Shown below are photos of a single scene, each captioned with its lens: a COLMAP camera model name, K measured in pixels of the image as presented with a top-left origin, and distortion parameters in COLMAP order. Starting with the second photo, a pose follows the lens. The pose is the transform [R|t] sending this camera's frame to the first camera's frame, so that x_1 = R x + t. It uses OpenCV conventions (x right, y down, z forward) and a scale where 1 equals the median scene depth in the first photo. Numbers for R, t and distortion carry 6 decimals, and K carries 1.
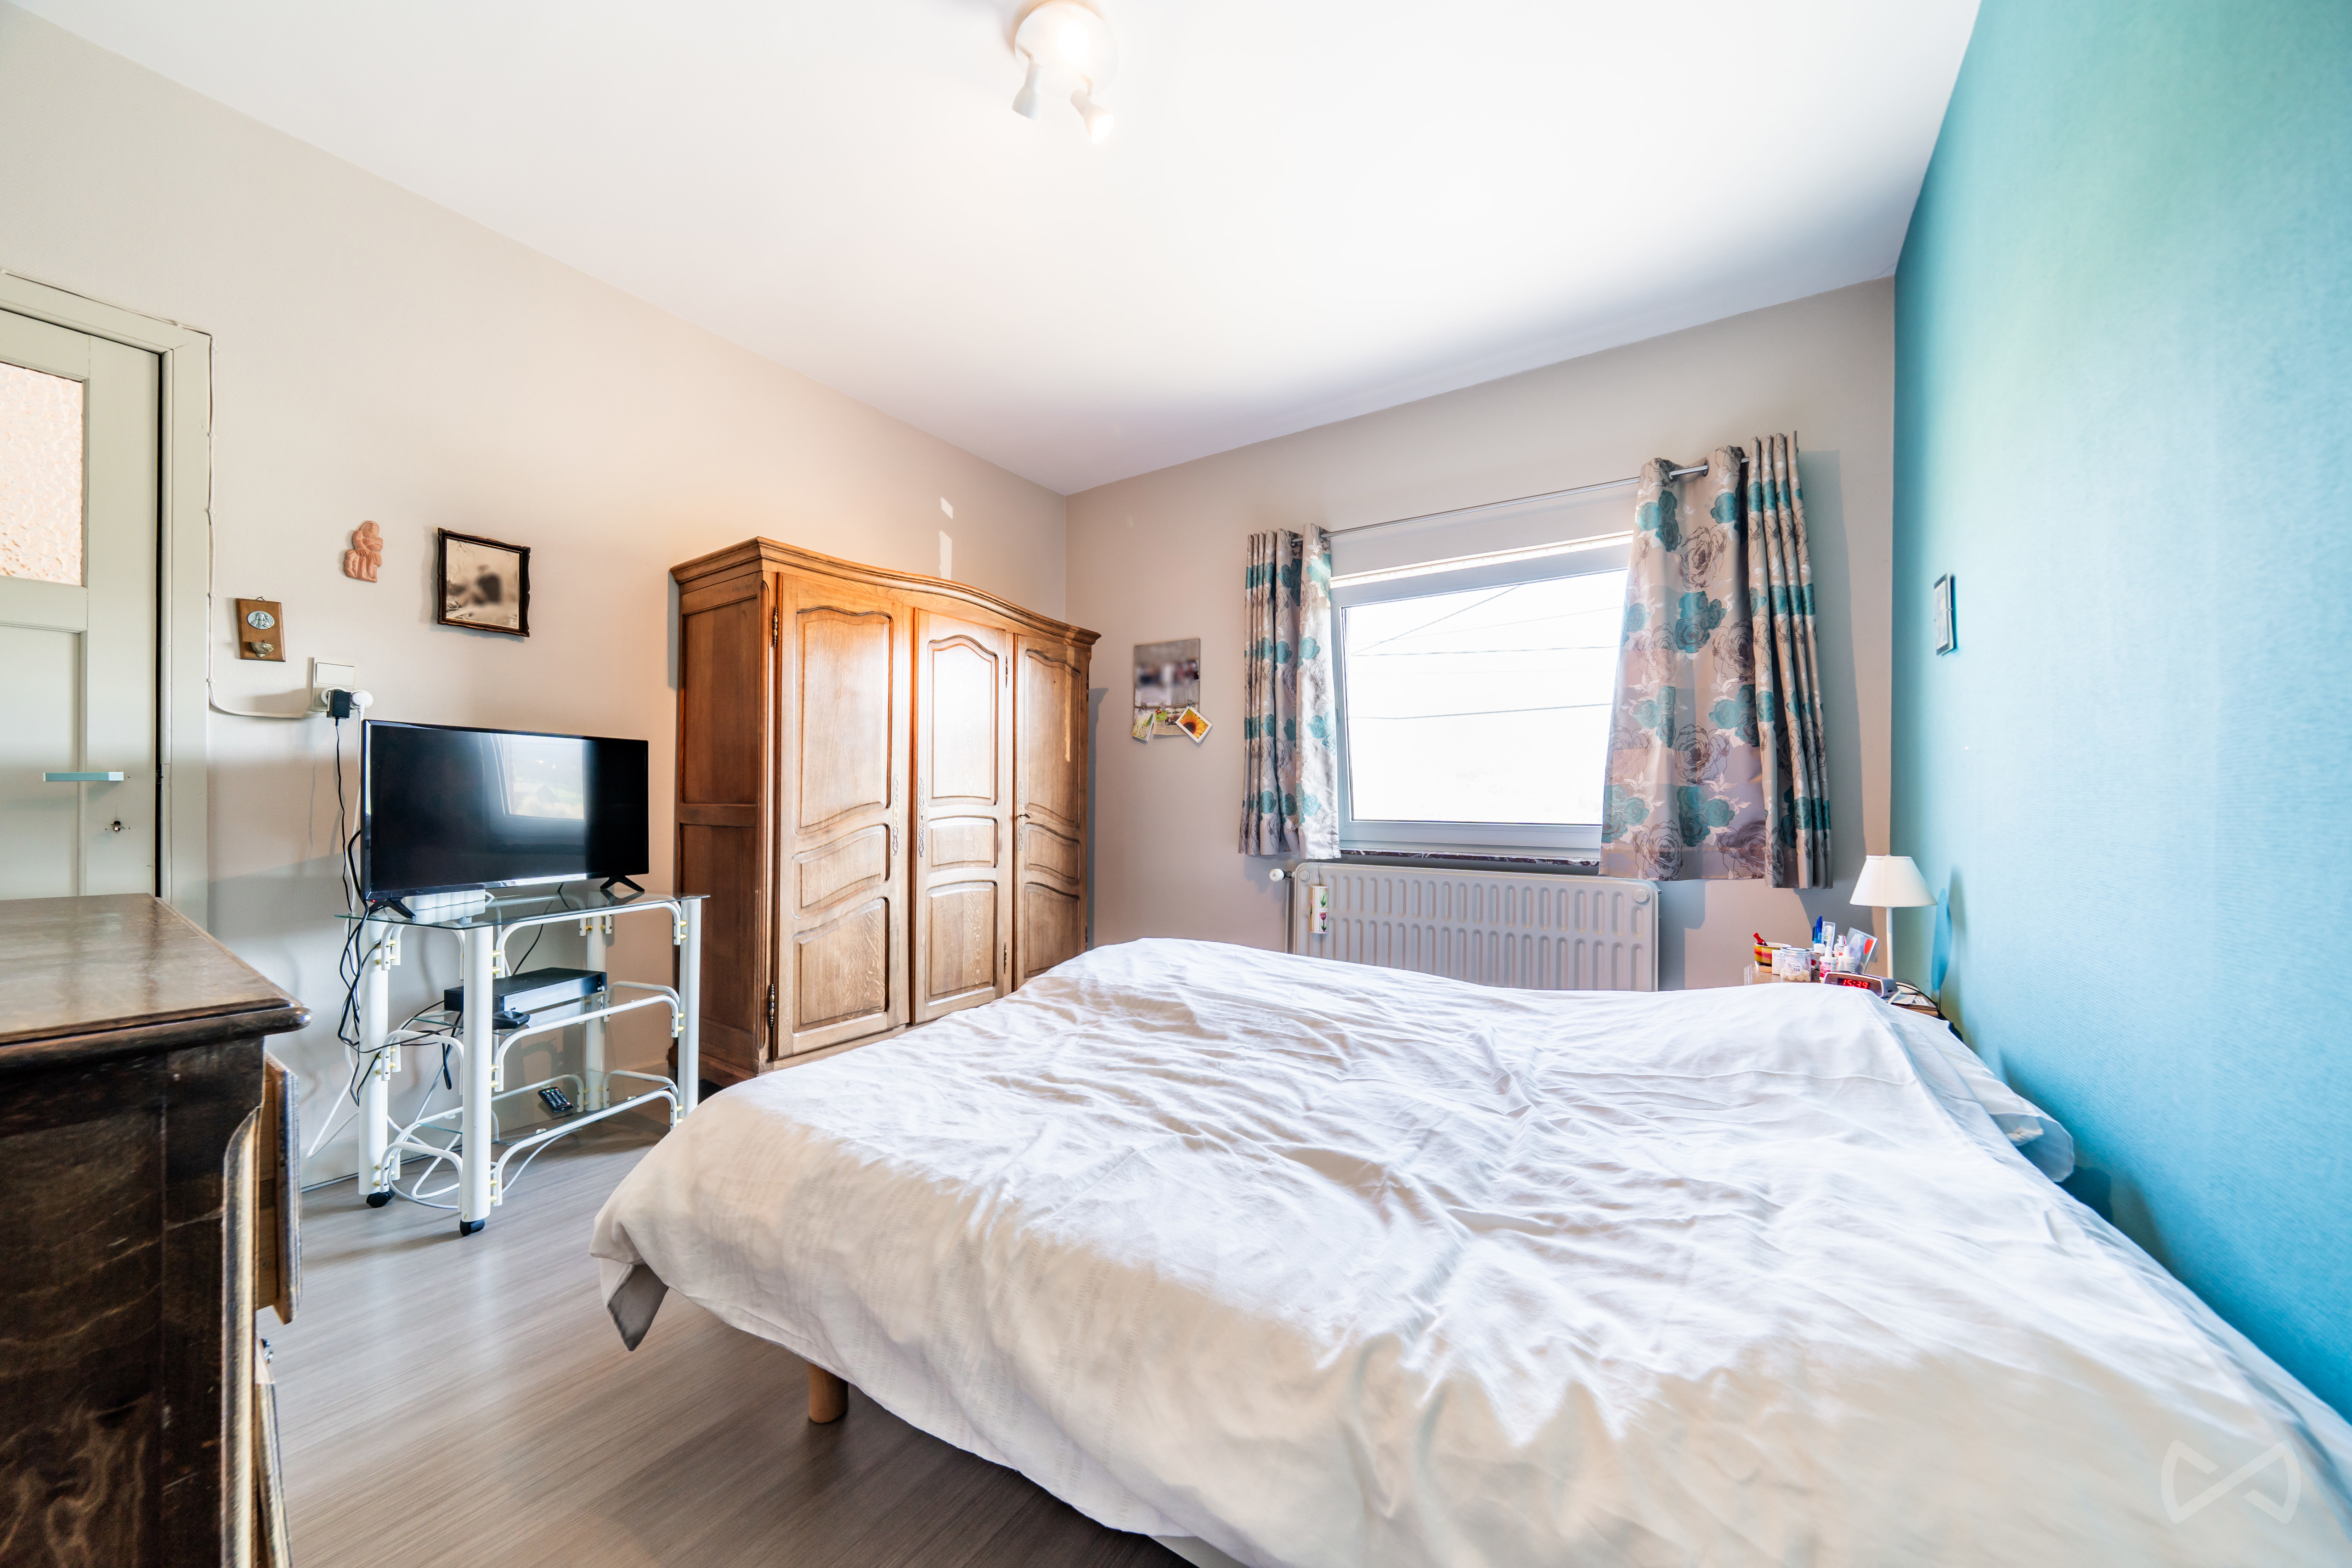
lens RADIAL K [[806.8, 0, 1168.5], [0, 806.8, 787.6], [0, 0, 1]] dist [-0.001431, -0.000449]
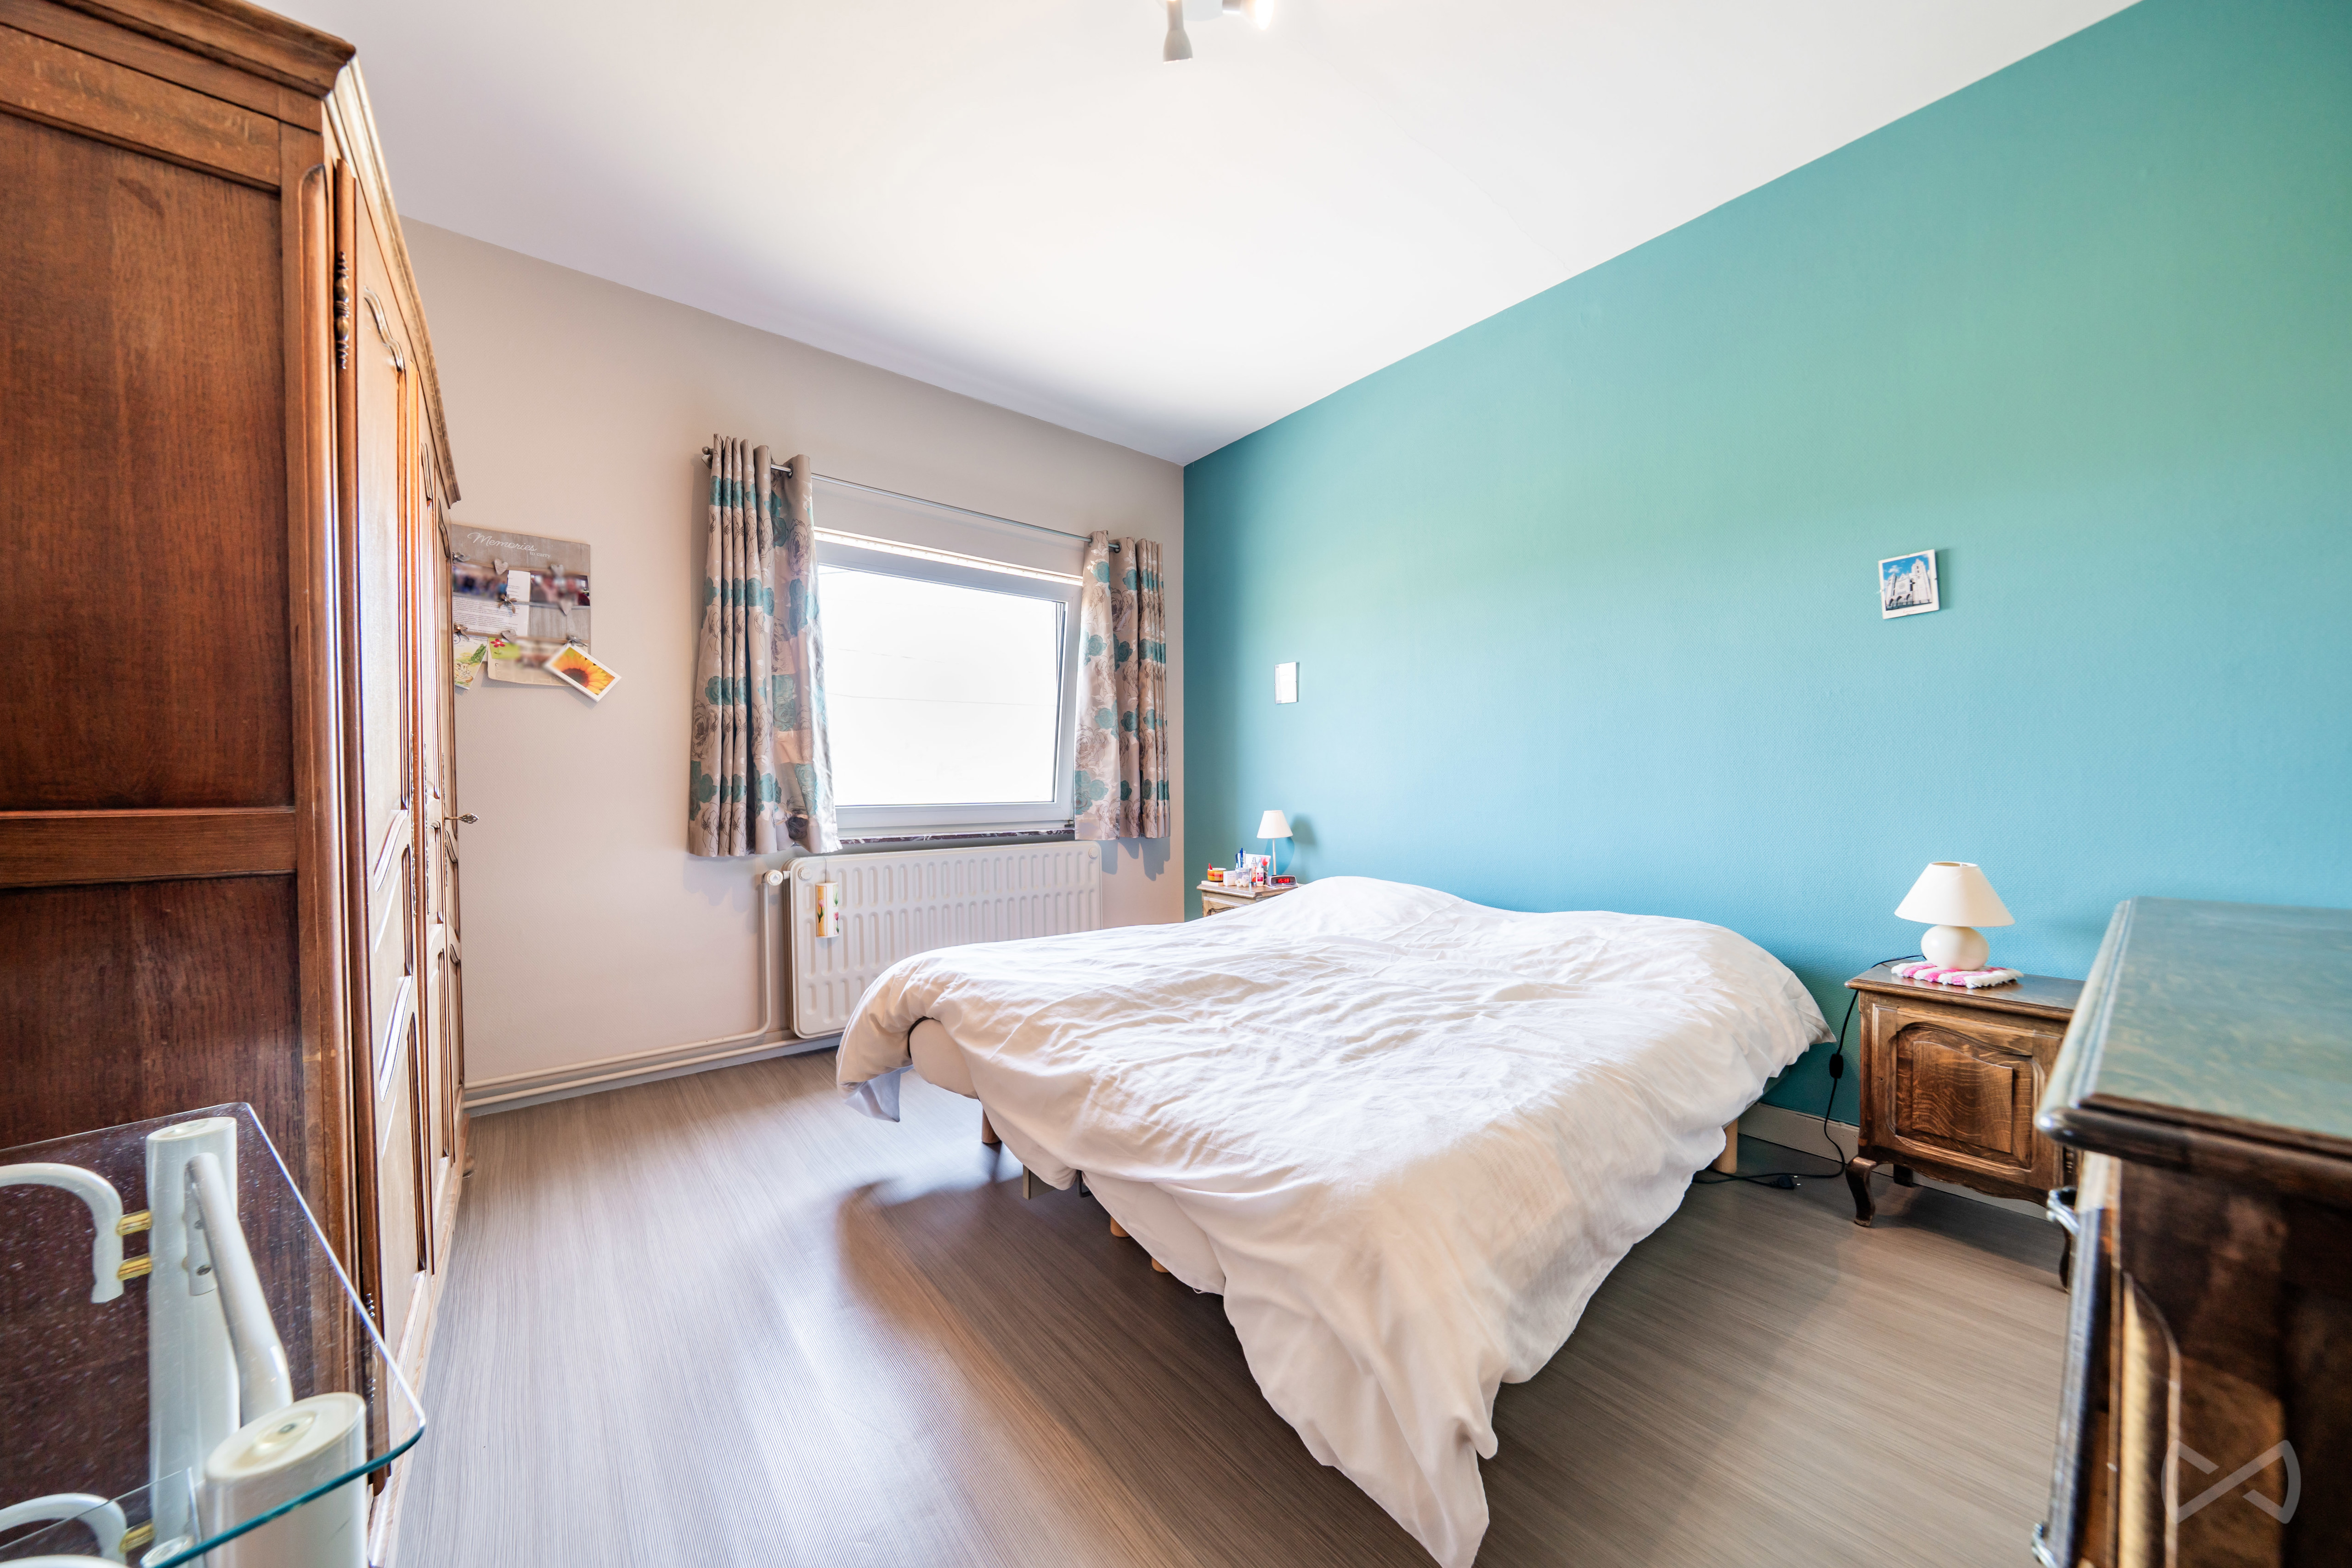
lens RADIAL K [[806.8, 0, 1166.8], [0, 806.8, 786.8], [0, 0, 1]] dist [-0.001431, -0.000449]
pose [[0.290409, -0.011885, 0.956829, -0.674819], [-0.005553, 0.999885, 0.014105, 0.004655], [-0.956887, -0.009410, 0.290310, 0.503705]]
